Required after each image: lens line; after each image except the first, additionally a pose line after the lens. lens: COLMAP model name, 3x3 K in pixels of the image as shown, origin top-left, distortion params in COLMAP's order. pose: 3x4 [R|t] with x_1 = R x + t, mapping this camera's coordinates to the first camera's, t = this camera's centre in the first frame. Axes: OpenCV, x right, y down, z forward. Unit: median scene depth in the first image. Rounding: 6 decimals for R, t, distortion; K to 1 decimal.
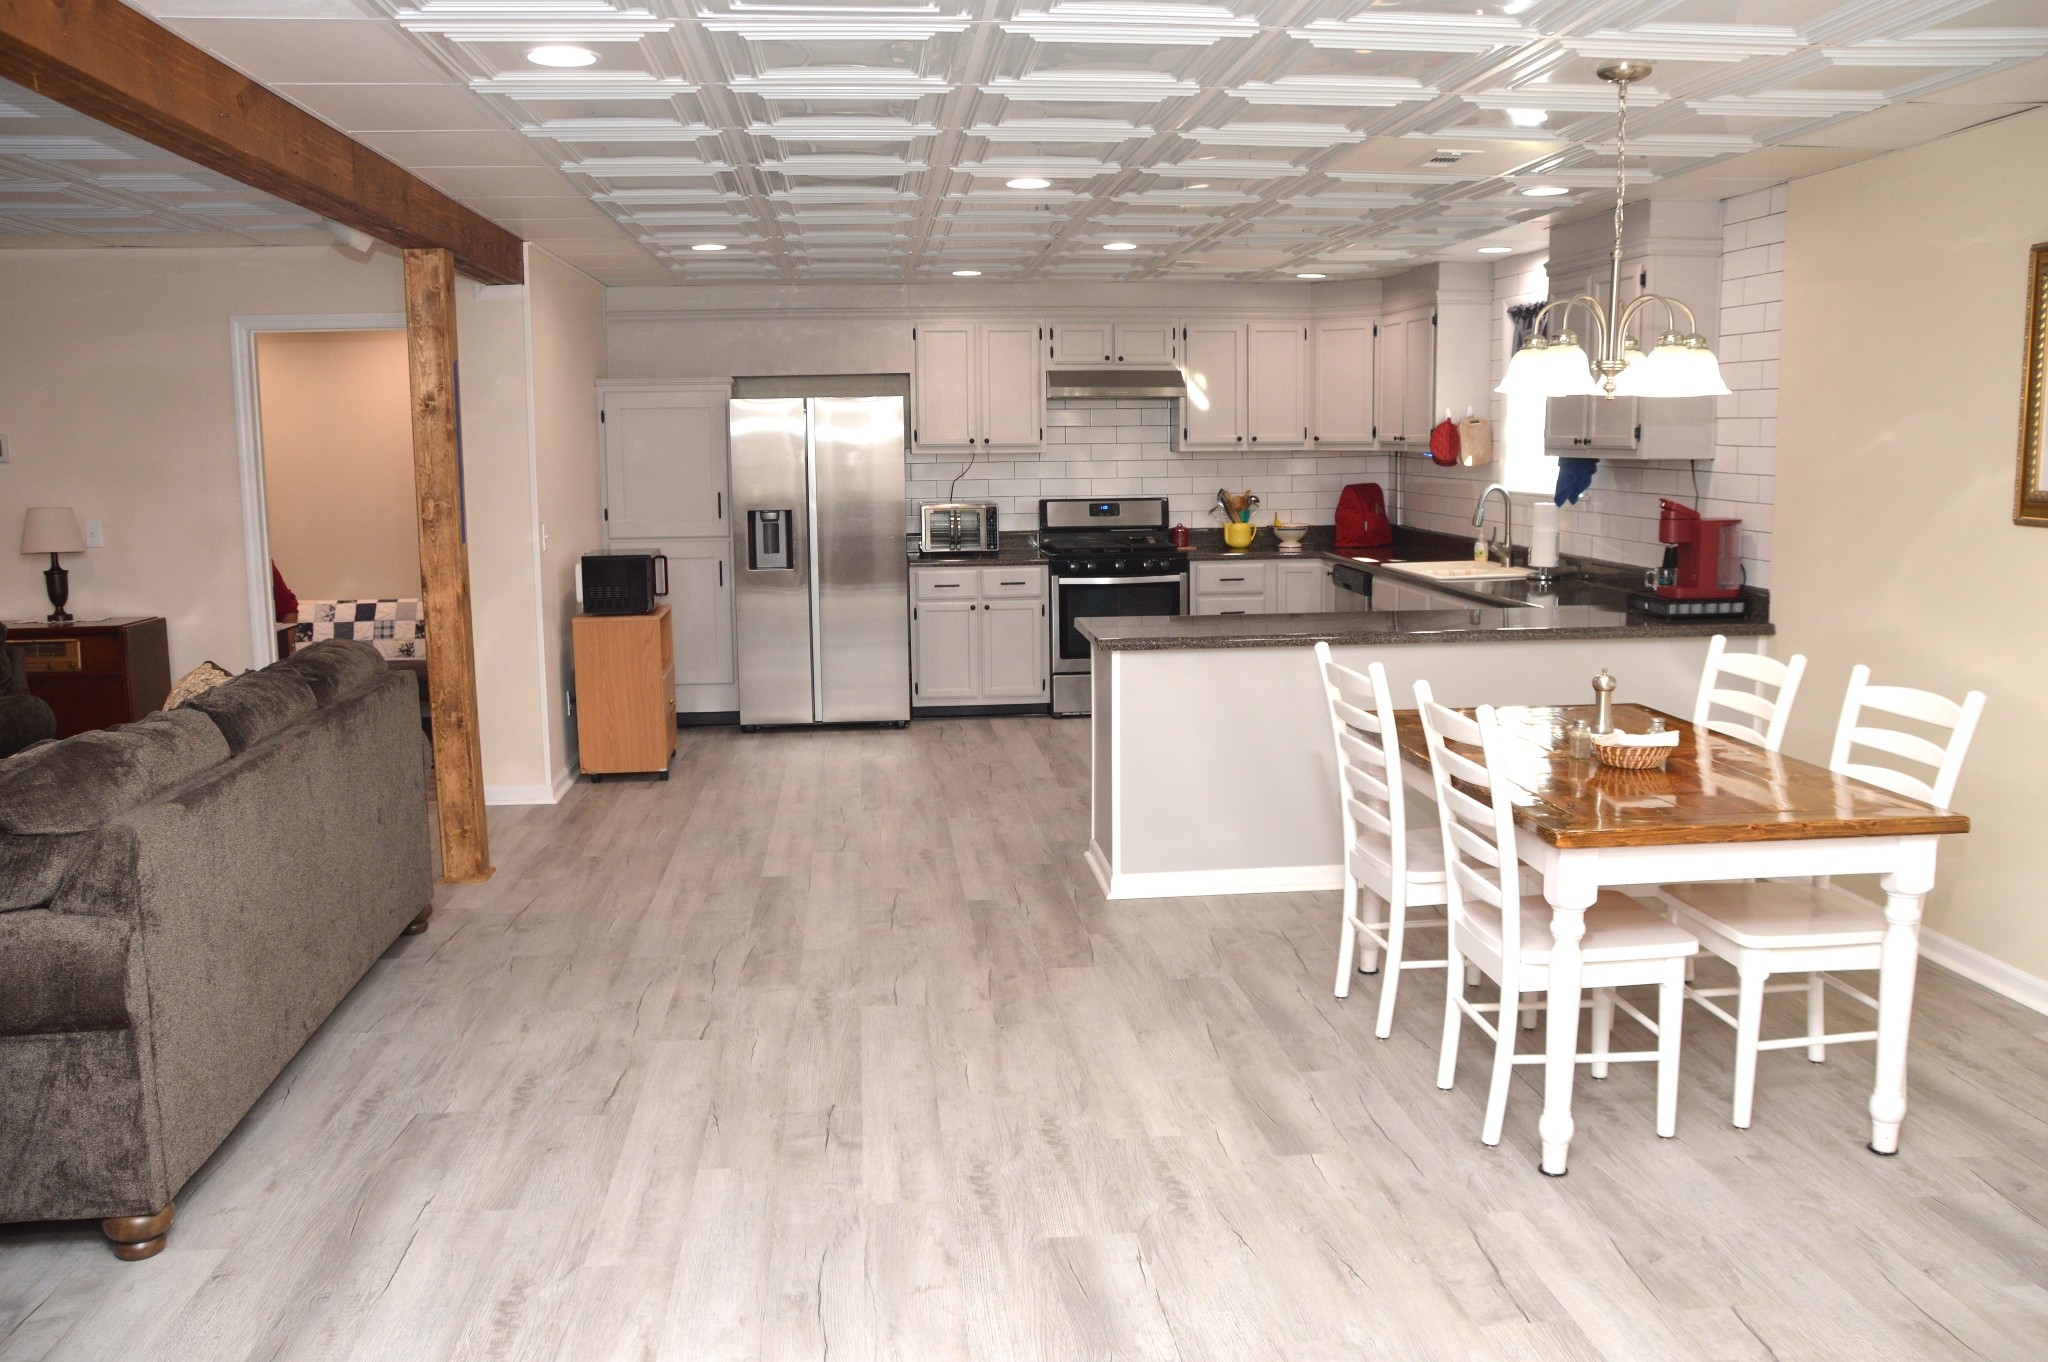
lens RADIAL K [[1658.1, 0, 1024.0], [0, 1658.1, 681.0], [0, 0, 1]] dist [-0.142318, 0.144628]
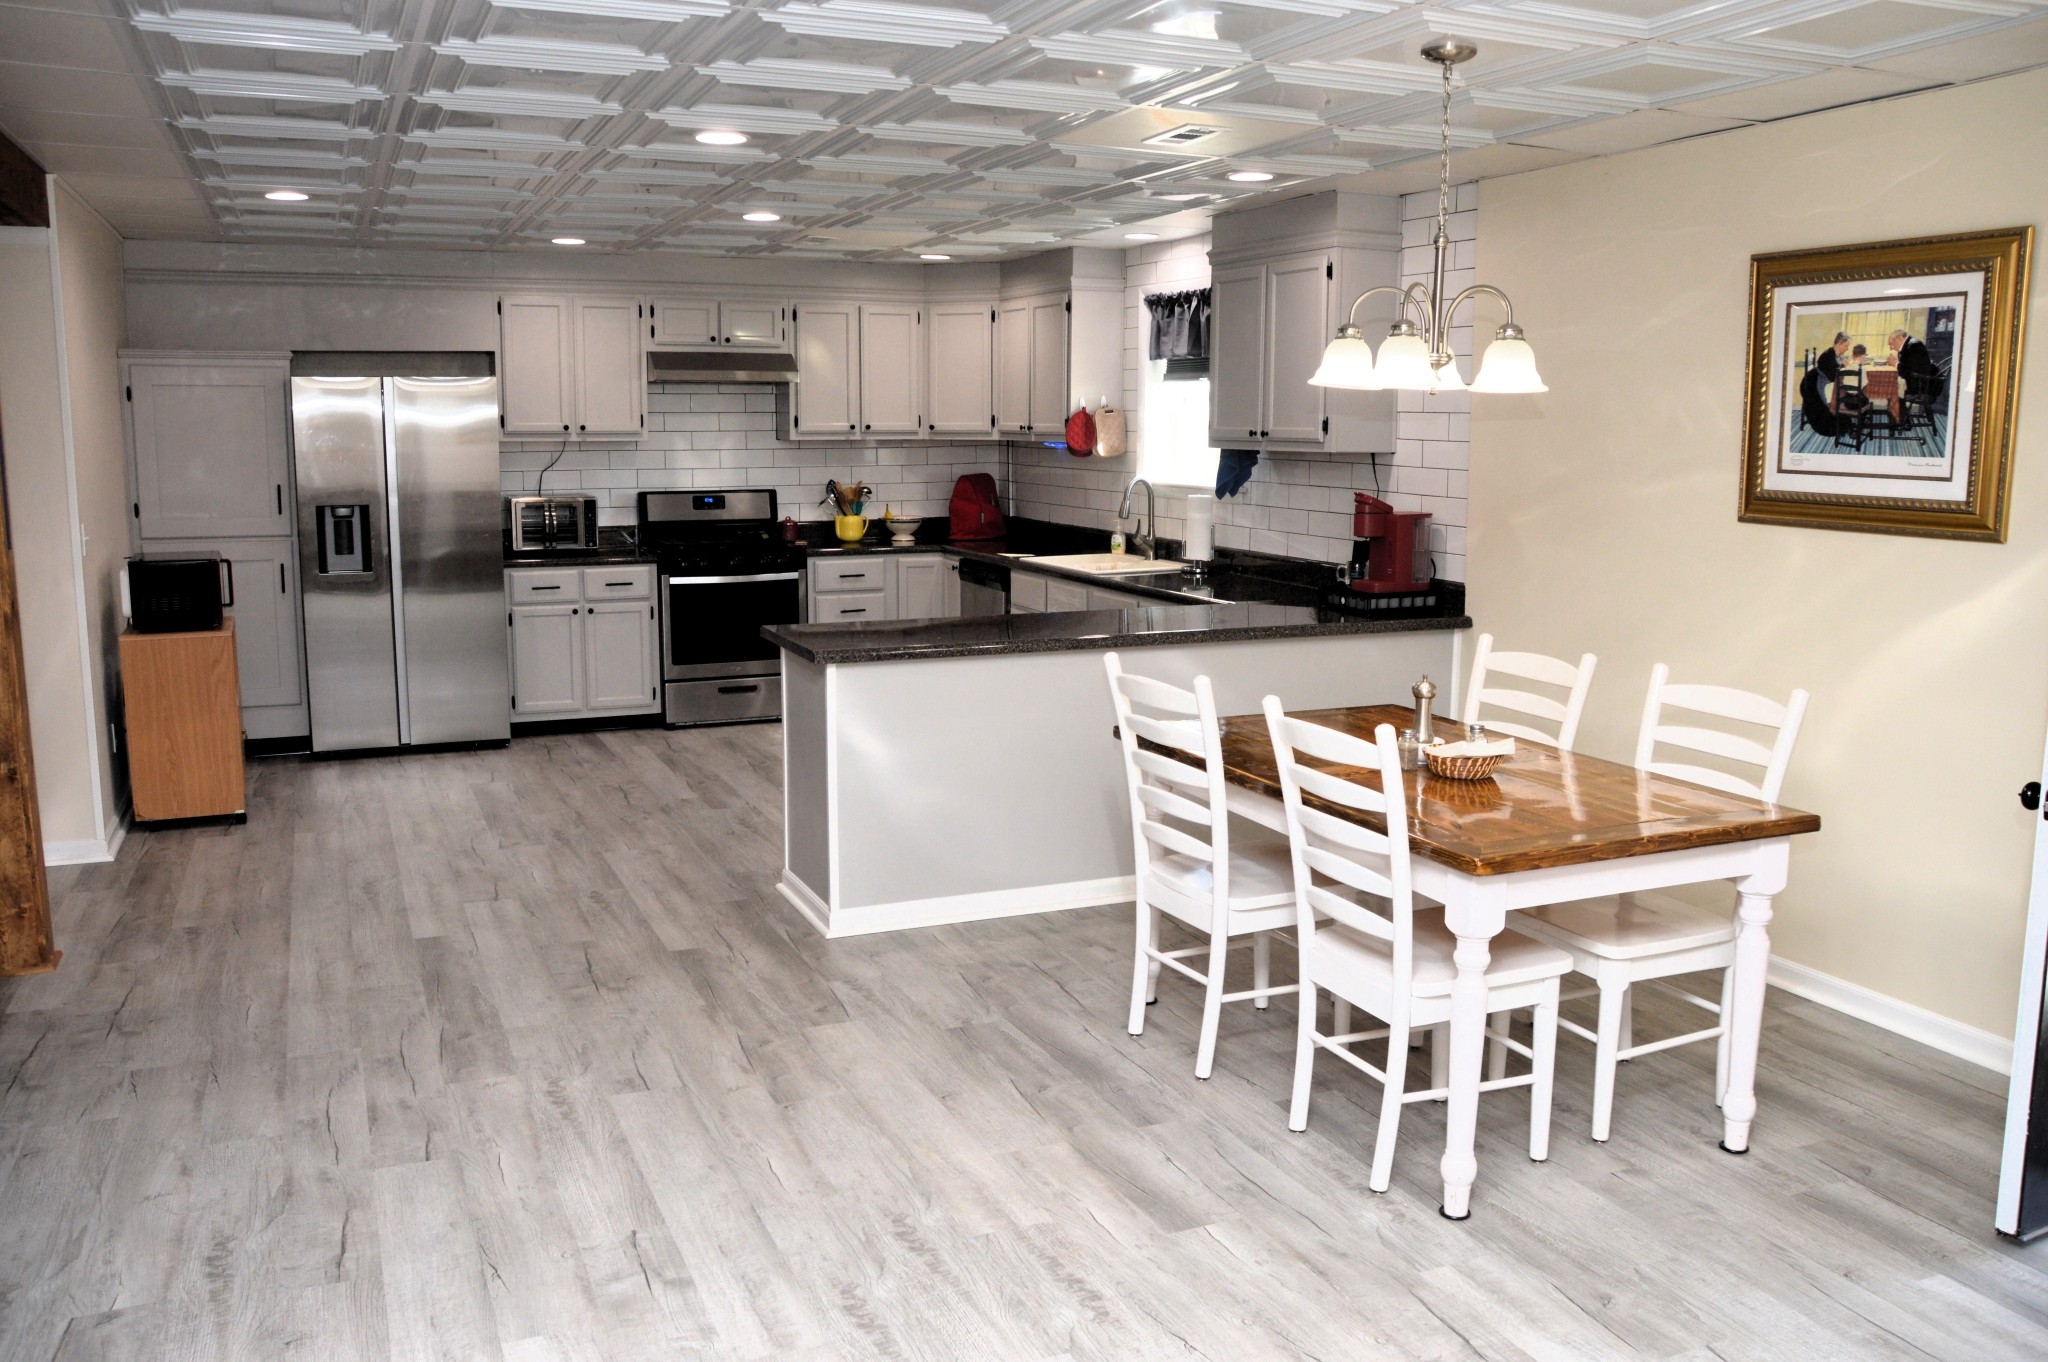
lens RADIAL K [[1658.1, 0, 1024.0], [0, 1658.1, 681.0], [0, 0, 1]] dist [-0.142318, 0.144628]
pose [[0.951386, -0.031513, 0.306384, -0.113852], [0.029116, 0.999499, 0.012392, -0.015721], [-0.306621, -0.002869, 0.951827, 0.106061]]
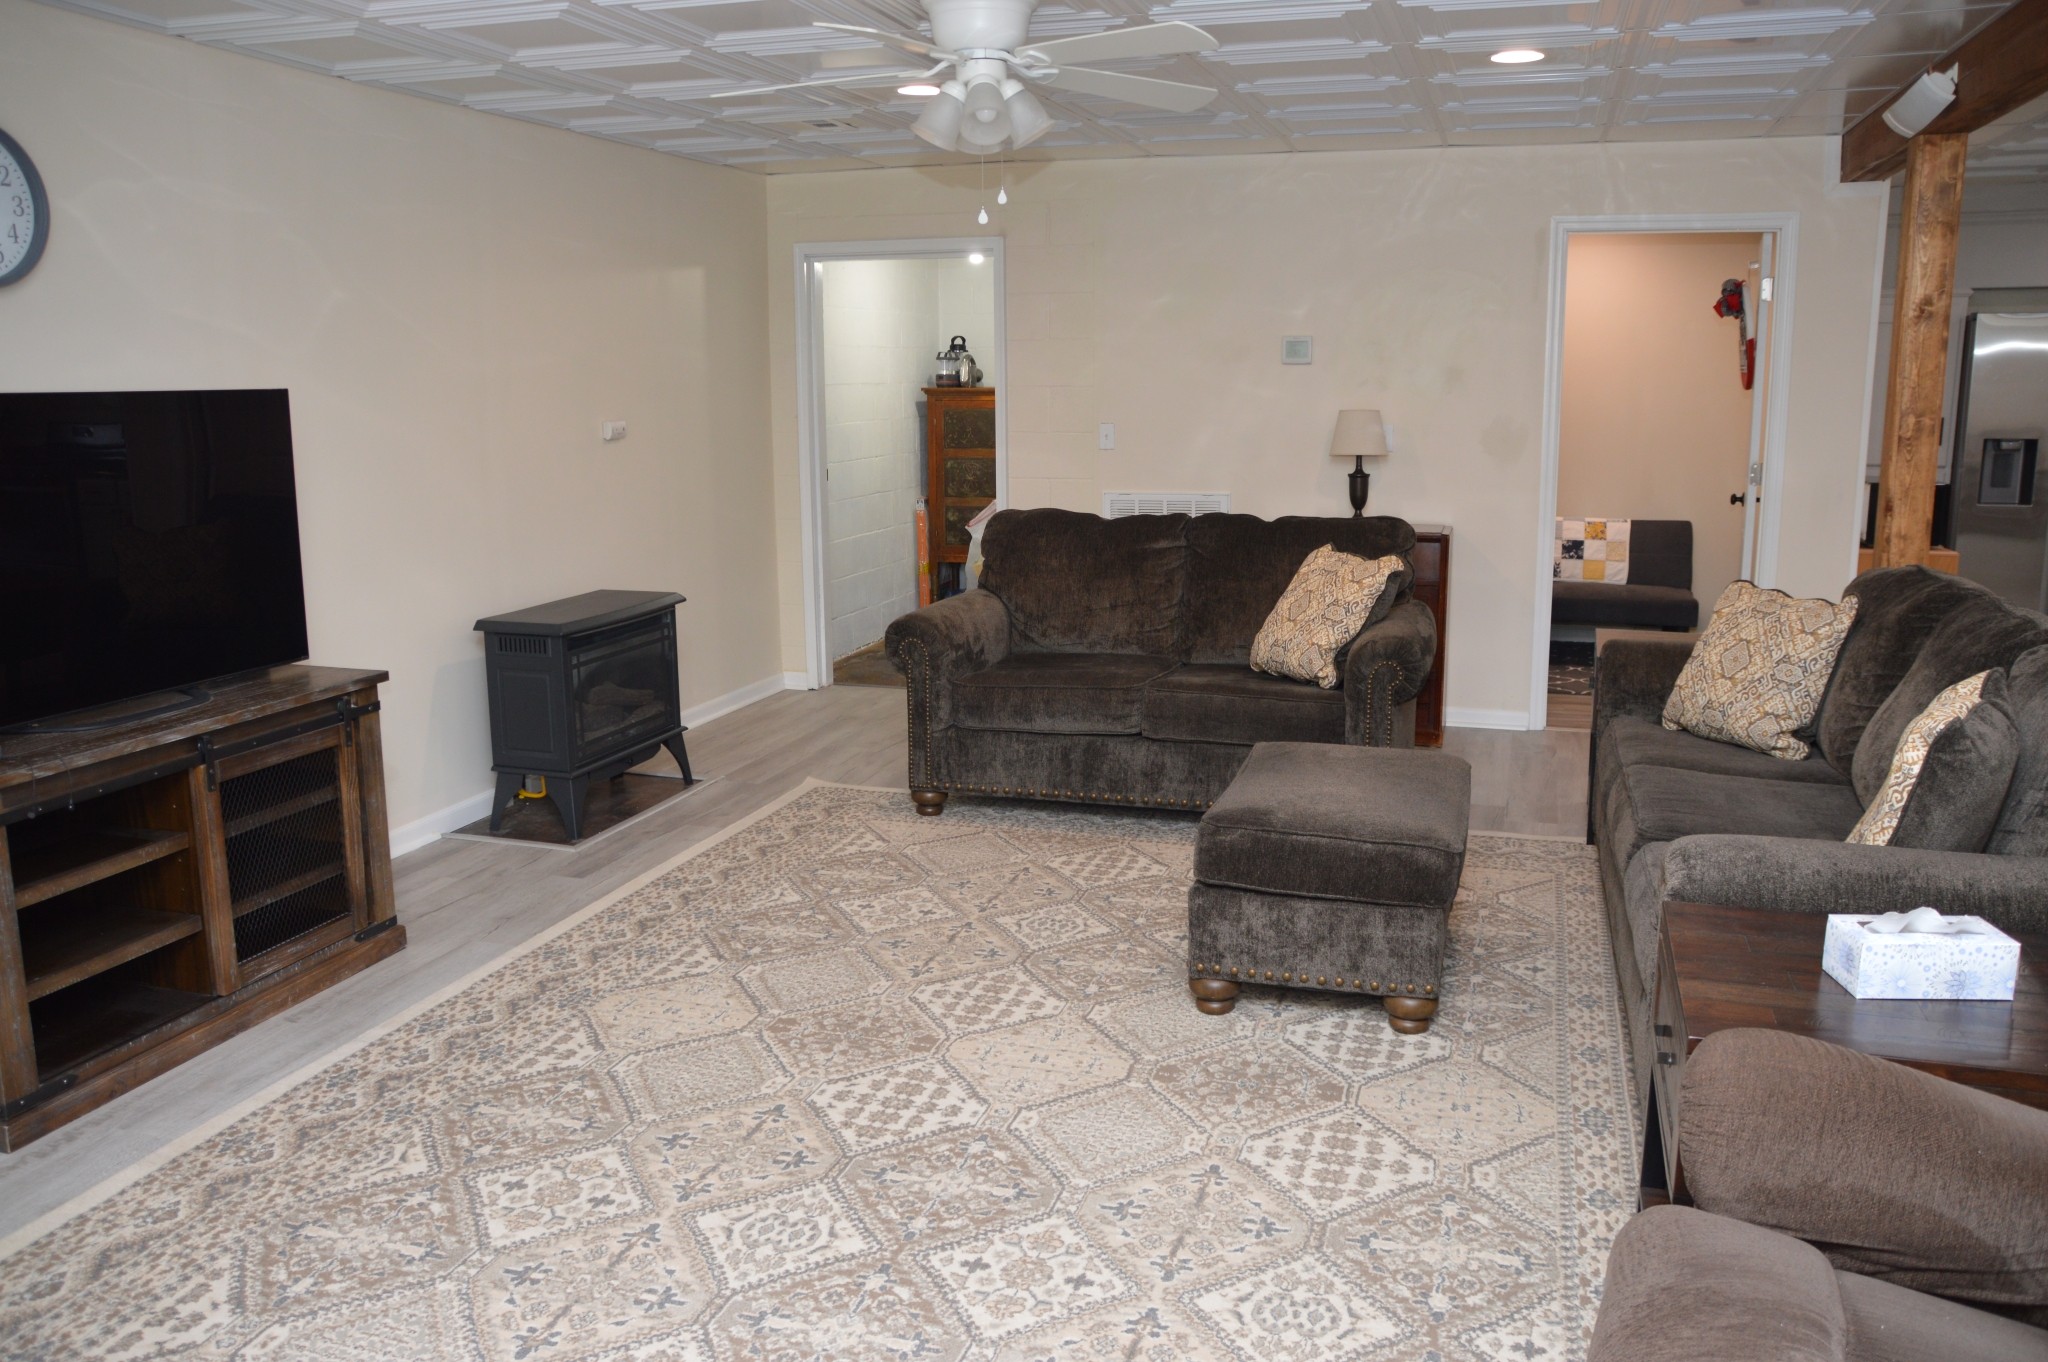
lens RADIAL K [[1658.1, 0, 1024.0], [0, 1658.1, 681.0], [0, 0, 1]] dist [-0.142318, 0.144628]
pose [[0.920832, 0.077673, -0.382146, -0.454370], [-0.059989, 0.996513, 0.057995, 0.013997], [0.385318, -0.030479, 0.922280, -0.023614]]
